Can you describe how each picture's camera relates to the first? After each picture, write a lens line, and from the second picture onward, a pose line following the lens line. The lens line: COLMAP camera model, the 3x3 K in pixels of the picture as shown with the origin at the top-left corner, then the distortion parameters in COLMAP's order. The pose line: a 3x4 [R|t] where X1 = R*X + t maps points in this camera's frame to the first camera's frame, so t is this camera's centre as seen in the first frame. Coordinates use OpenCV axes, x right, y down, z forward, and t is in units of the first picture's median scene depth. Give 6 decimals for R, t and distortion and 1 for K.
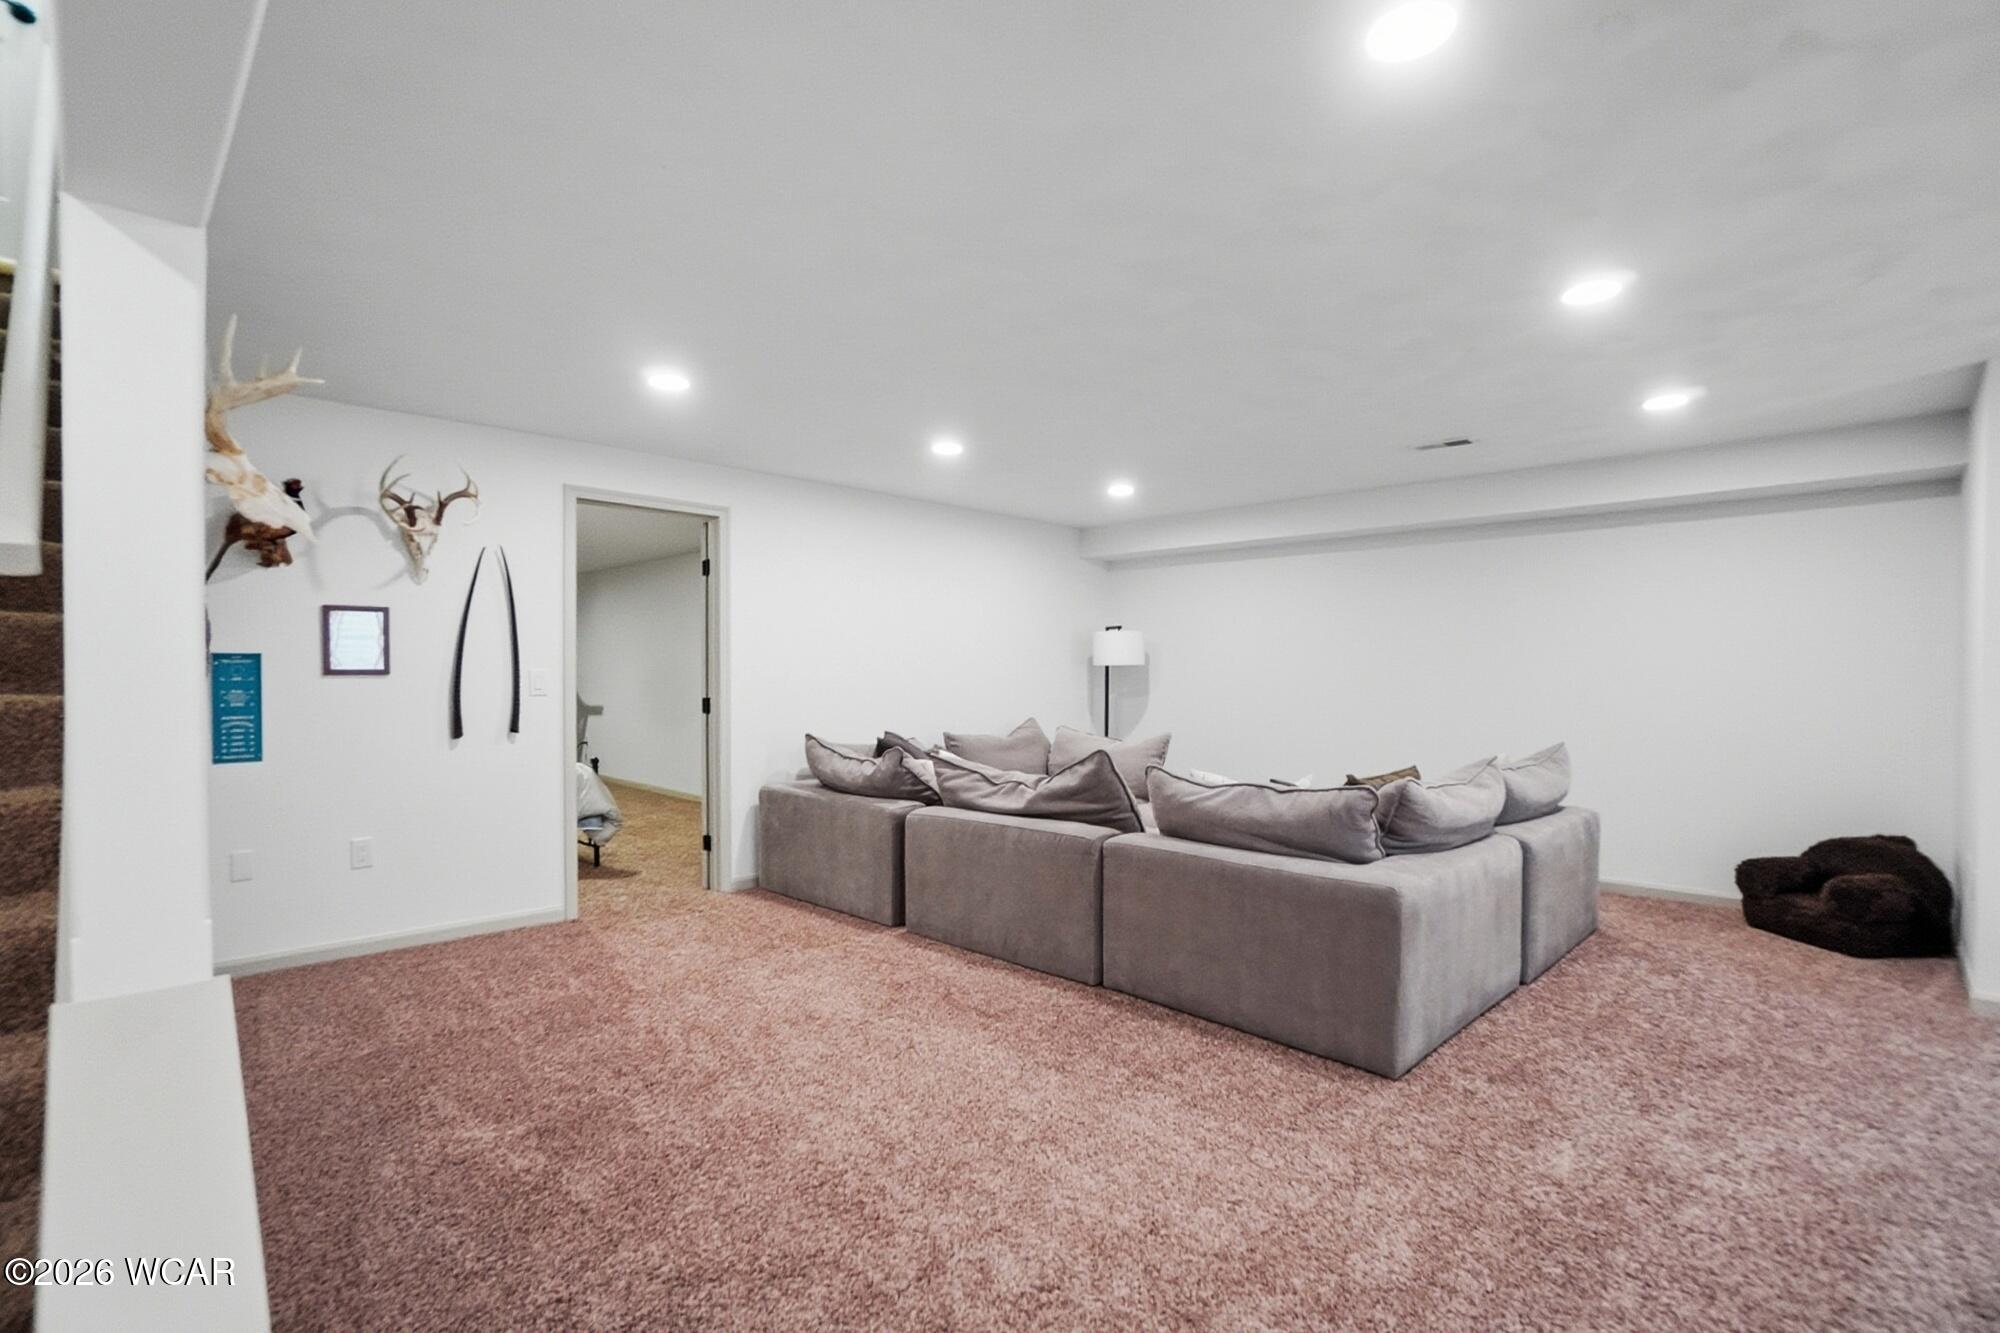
lens RADIAL K [[920.7, 0, 1000.9], [0, 920.7, 675.9], [0, 0, 1]] dist [-0.002399, -0.000455]
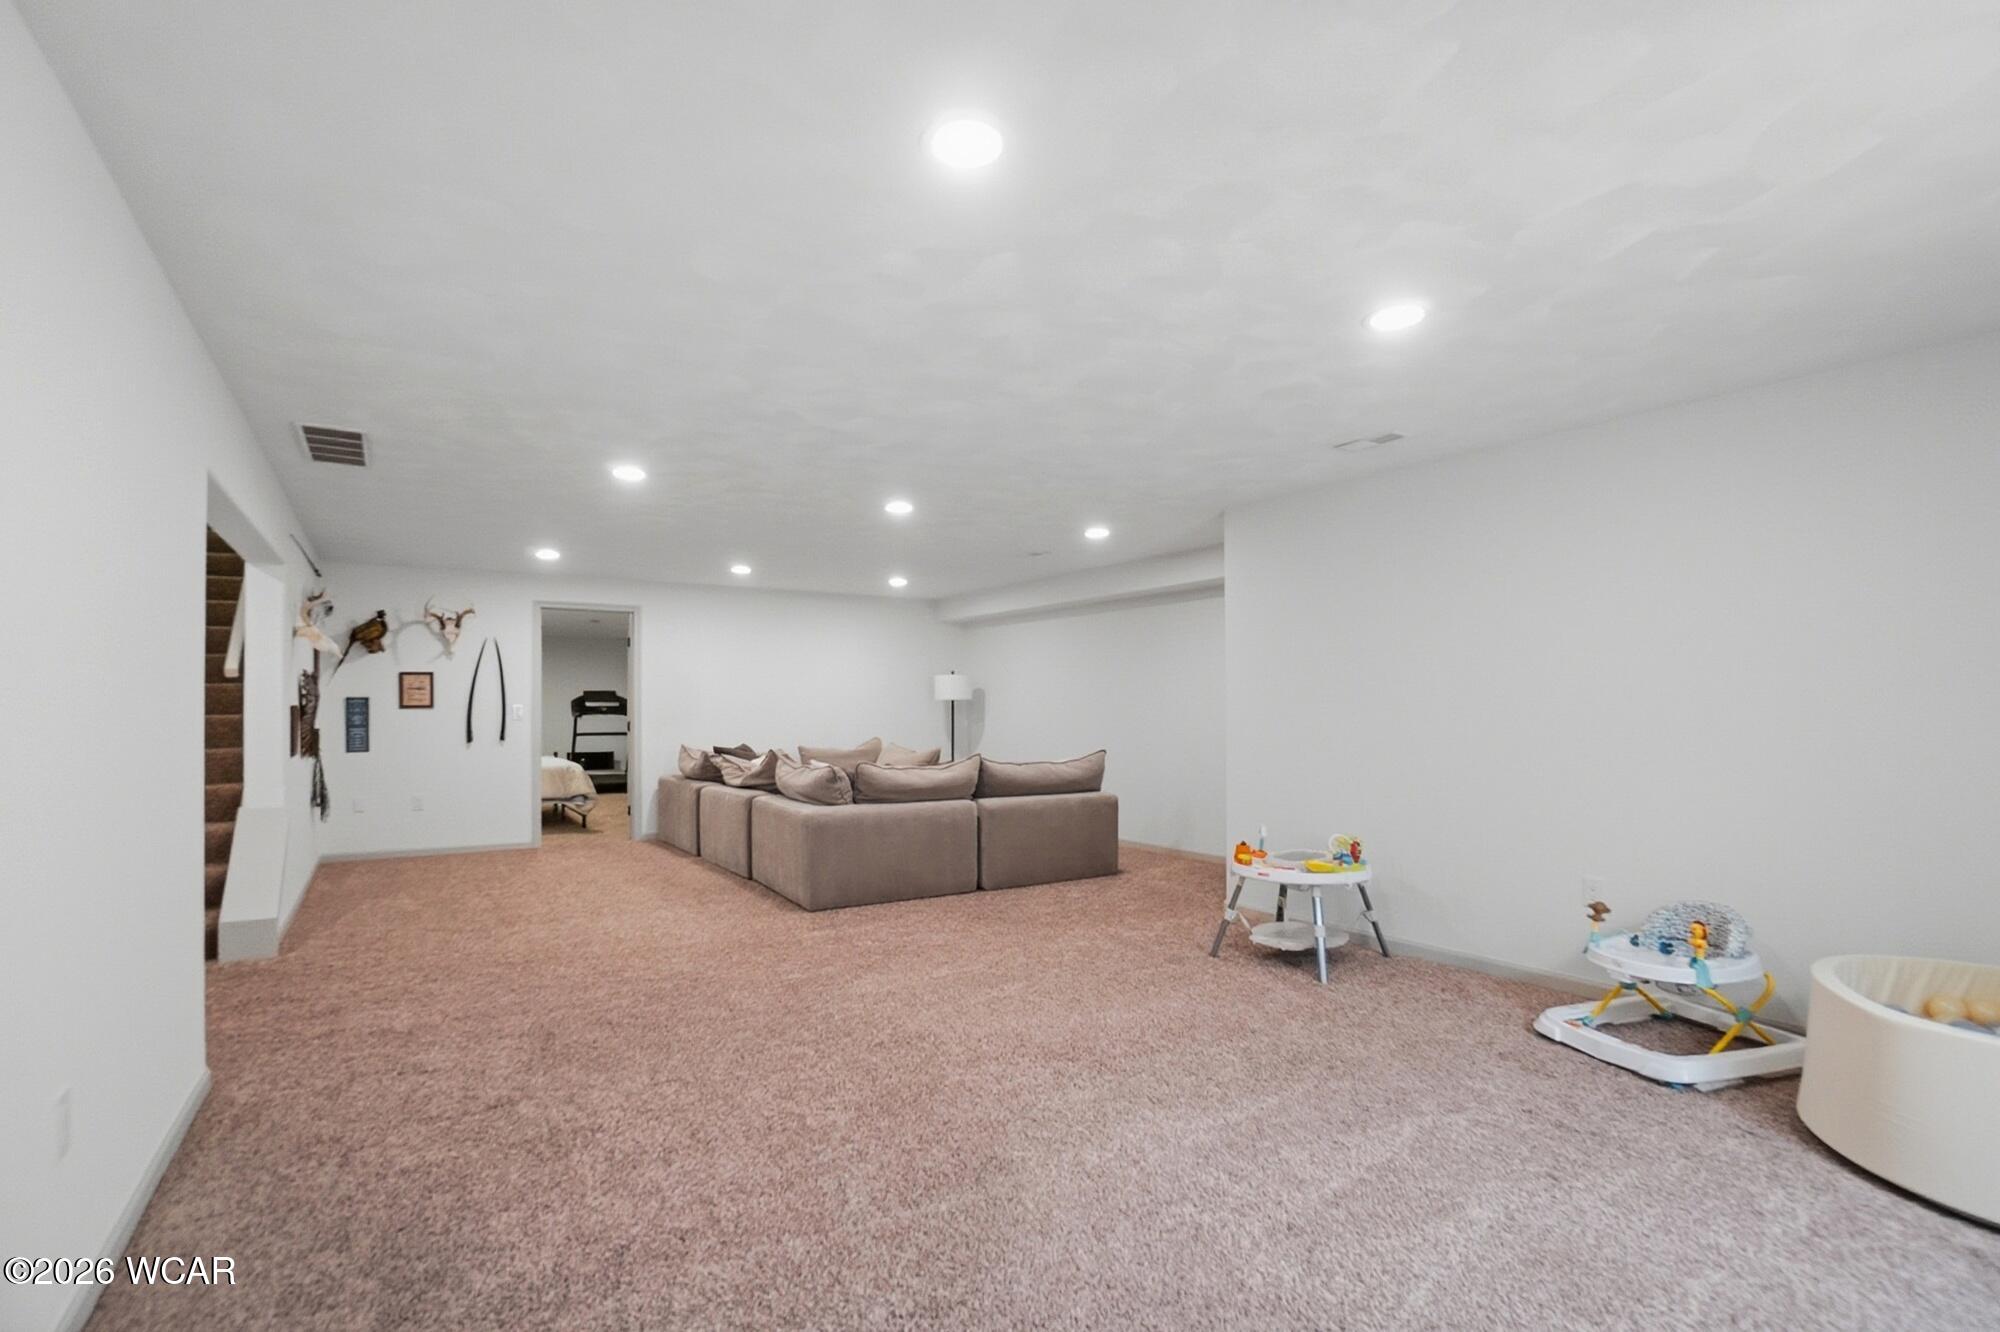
lens RADIAL K [[920.7, 0, 998.7], [0, 920.7, 670.4], [0, 0, 1]] dist [-0.002399, -0.000455]
pose [[0.977426, -0.011414, -0.210968, 0.876652], [0.002748, 0.999142, -0.041326, 0.003018], [0.211259, 0.039813, 0.976619, -0.606542]]
